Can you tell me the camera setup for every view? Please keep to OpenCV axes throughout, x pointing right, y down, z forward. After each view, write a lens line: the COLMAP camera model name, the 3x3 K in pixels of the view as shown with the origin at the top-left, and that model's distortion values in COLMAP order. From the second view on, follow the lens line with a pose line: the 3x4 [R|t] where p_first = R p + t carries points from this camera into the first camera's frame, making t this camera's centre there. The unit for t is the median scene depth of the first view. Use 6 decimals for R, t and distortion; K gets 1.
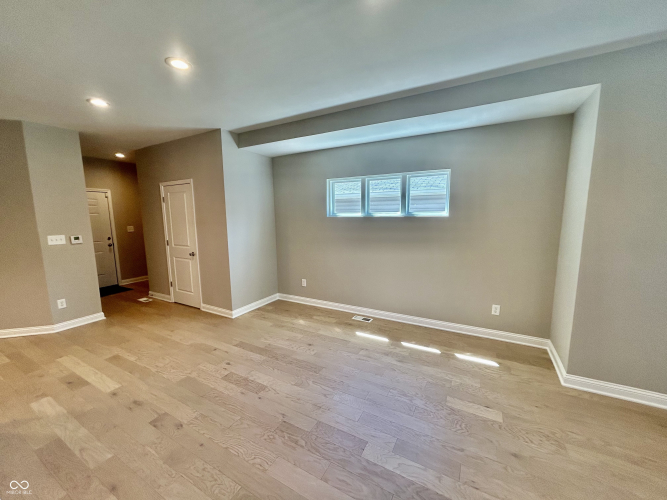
lens RADIAL K [[267.8, 0, 332.4], [0, 267.8, 250.3], [0, 0, 1]] dist [-0.000241, -0.000040]
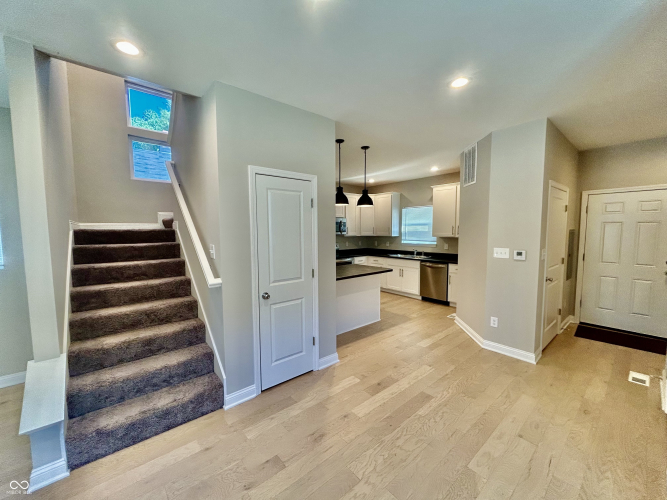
lens RADIAL K [[267.8, 0, 332.4], [0, 267.8, 250.3], [0, 0, 1]] dist [-0.000241, -0.000040]
pose [[-0.350846, 0.088792, -0.932214, 0.019186], [-0.117561, 0.983442, 0.137916, -0.109257], [0.929025, 0.157979, -0.334598, 0.795619]]
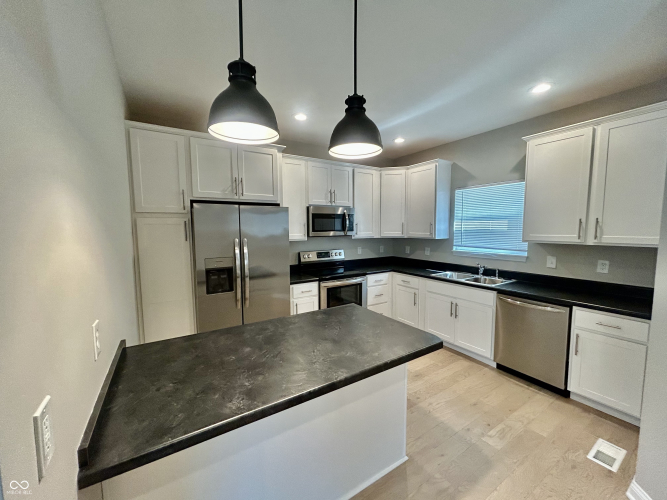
lens RADIAL K [[267.8, 0, 332.4], [0, 267.8, 250.3], [0, 0, 1]] dist [-0.000241, -0.000040]
pose [[-0.472166, 0.094852, -0.876392, -0.788469], [-0.109160, 0.980250, 0.164904, -0.081281], [0.874725, 0.173529, -0.452486, 0.664940]]
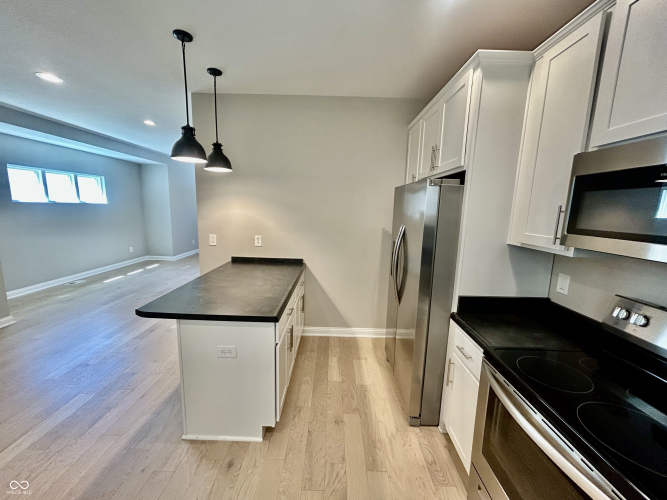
lens RADIAL K [[267.8, 0, 332.4], [0, 267.8, 250.3], [0, 0, 1]] dist [-0.000241, -0.000040]
pose [[-0.483310, -0.140031, 0.864177, -1.789450], [0.098927, 0.972066, 0.212840, -0.054347], [-0.869842, 0.188358, -0.455957, 0.546927]]
